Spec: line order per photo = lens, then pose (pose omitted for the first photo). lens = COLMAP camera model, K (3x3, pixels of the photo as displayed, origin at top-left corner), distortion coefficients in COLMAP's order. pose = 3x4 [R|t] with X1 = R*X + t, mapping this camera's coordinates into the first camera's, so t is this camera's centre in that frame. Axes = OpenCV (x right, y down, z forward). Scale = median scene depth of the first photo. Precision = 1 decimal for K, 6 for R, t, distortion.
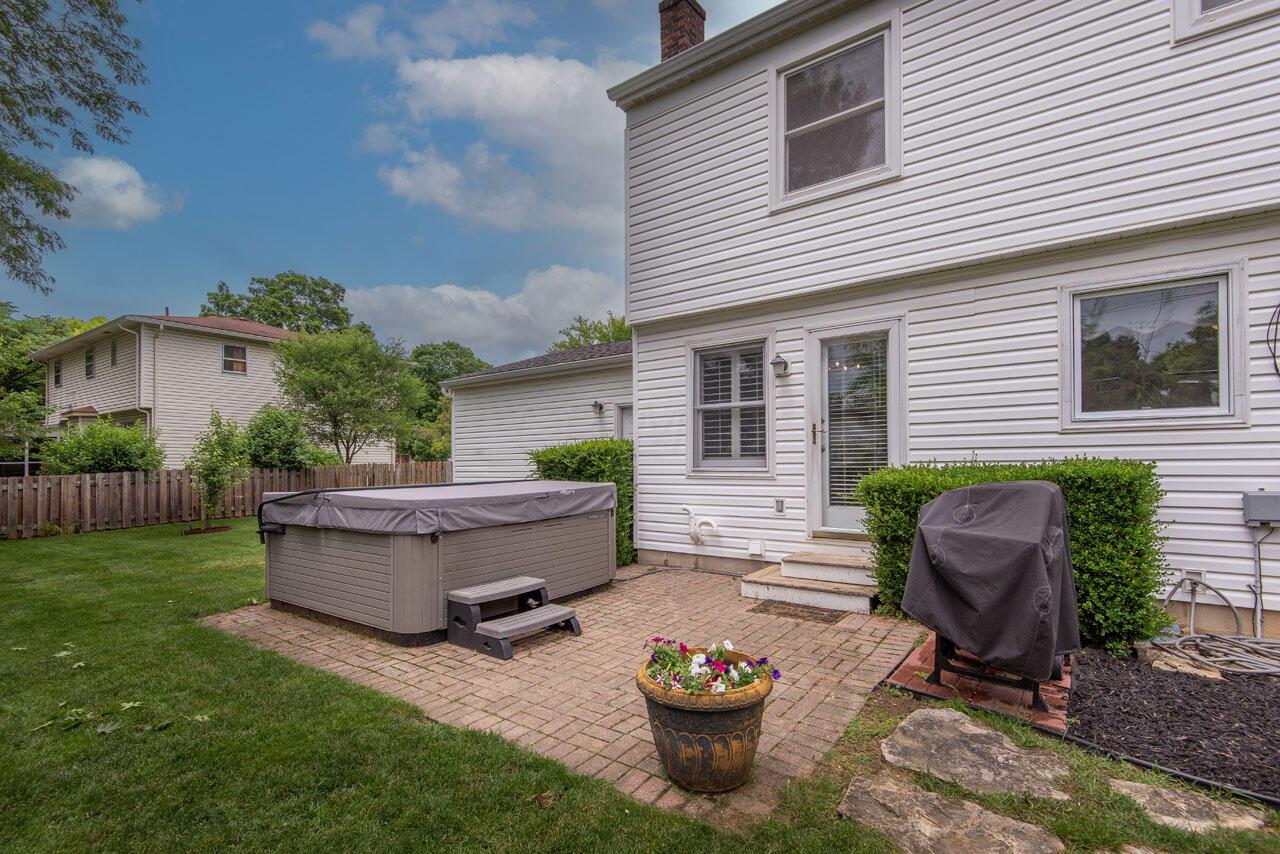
lens RADIAL K [[594.8, 0, 656.4], [0, 594.8, 458.1], [0, 0, 1]] dist [0.021353, -0.017034]
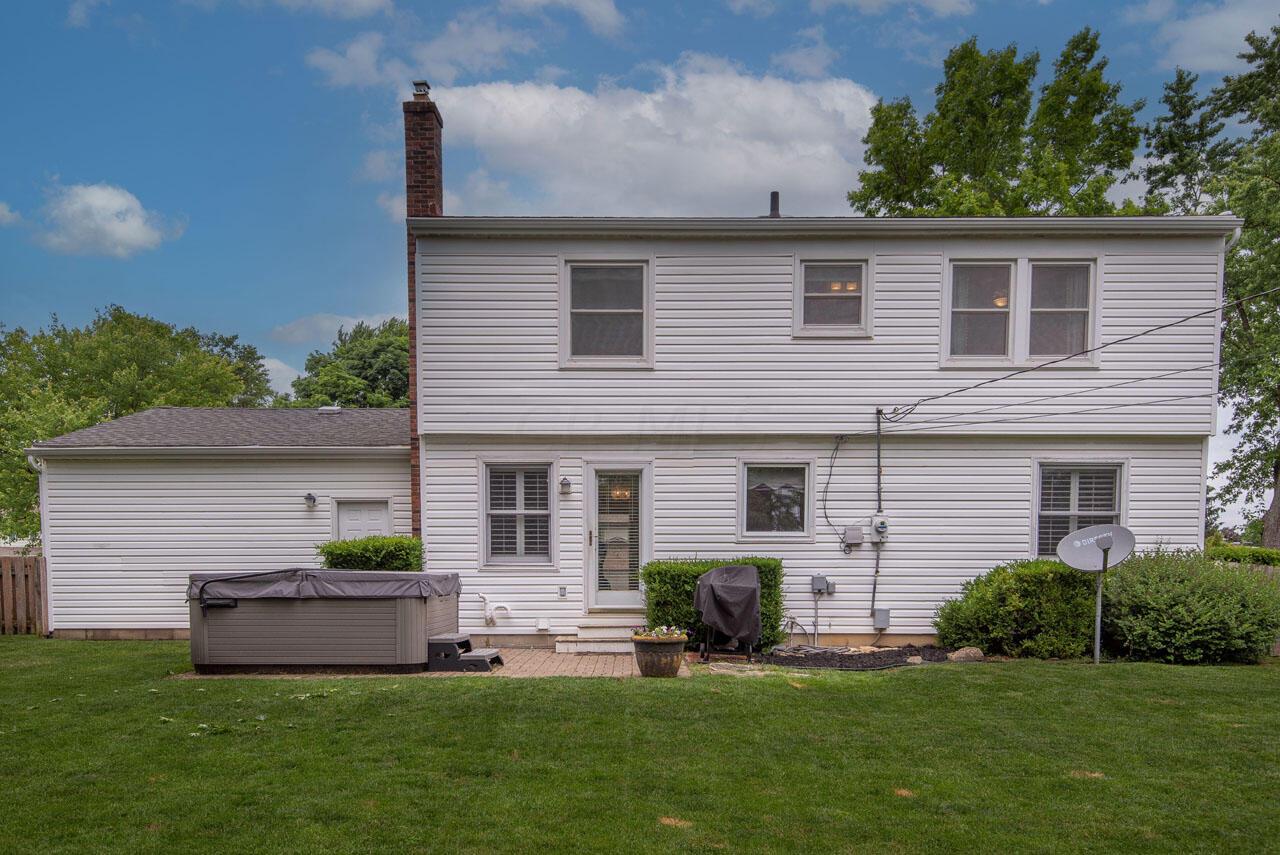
lens RADIAL K [[981.5, 0, 667.1], [0, 981.5, 662.8], [0, 0, 1]] dist [-0.004960, -0.000700]
pose [[0.794337, -0.039905, 0.606166, -0.977893], [-0.012463, 0.996560, 0.081938, 0.058205], [-0.607350, -0.072641, 0.791107, -0.922447]]
